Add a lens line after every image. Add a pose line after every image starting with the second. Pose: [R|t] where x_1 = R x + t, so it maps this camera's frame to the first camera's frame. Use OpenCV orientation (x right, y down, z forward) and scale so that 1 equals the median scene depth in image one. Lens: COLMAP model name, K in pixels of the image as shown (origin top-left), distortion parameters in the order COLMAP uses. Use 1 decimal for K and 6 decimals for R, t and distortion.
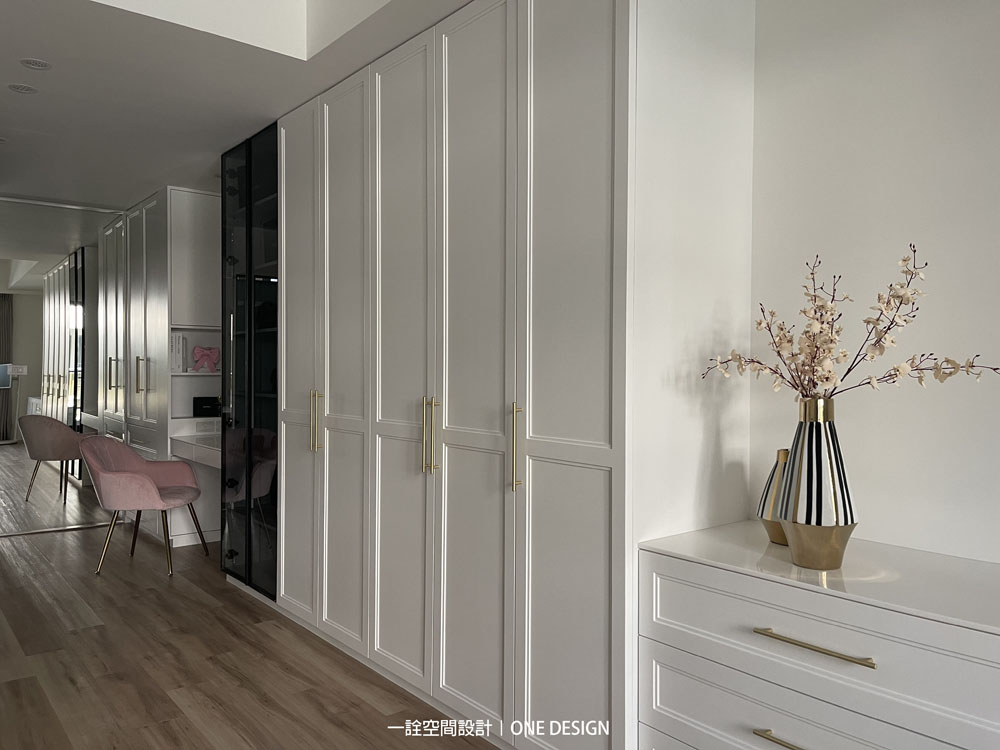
lens RADIAL K [[752.2, 0, 500.0], [0, 752.2, 375.0], [0, 0, 1]] dist [0.066447, -0.098634]
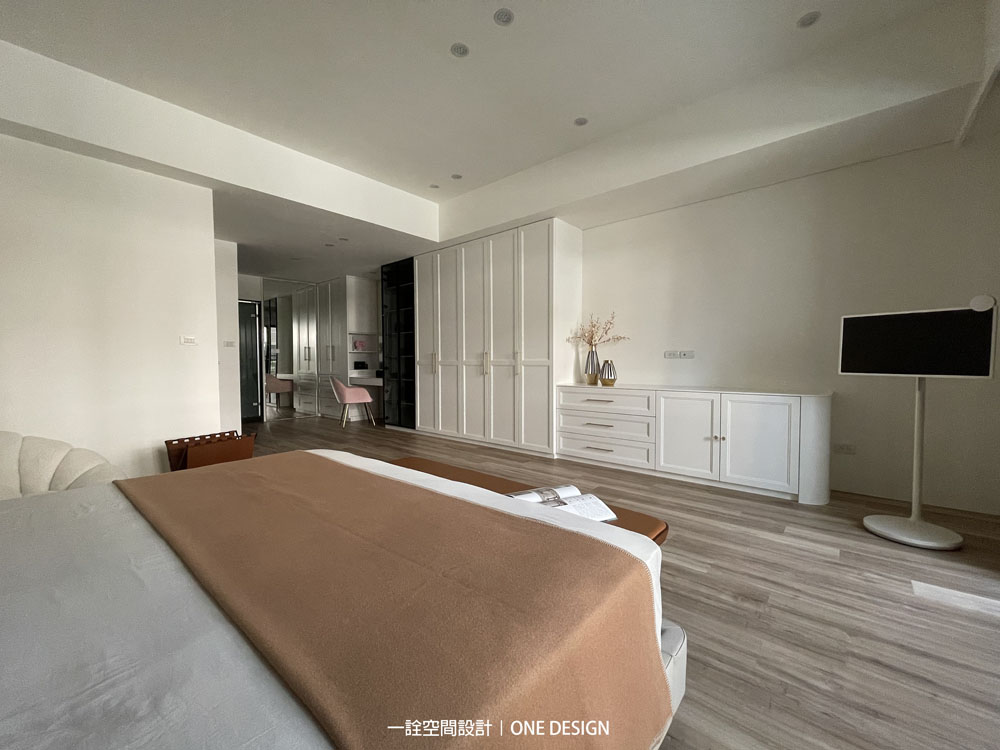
lens RADIAL K [[406.9, 0, 494.8], [0, 406.9, 374.0], [0, 0, 1]] dist [-0.000223, -0.000234]
pose [[0.985687, -0.012830, 0.168098, -0.309379], [0.009340, 0.999725, 0.021532, 0.079195], [-0.168328, -0.019654, 0.985535, -0.644698]]
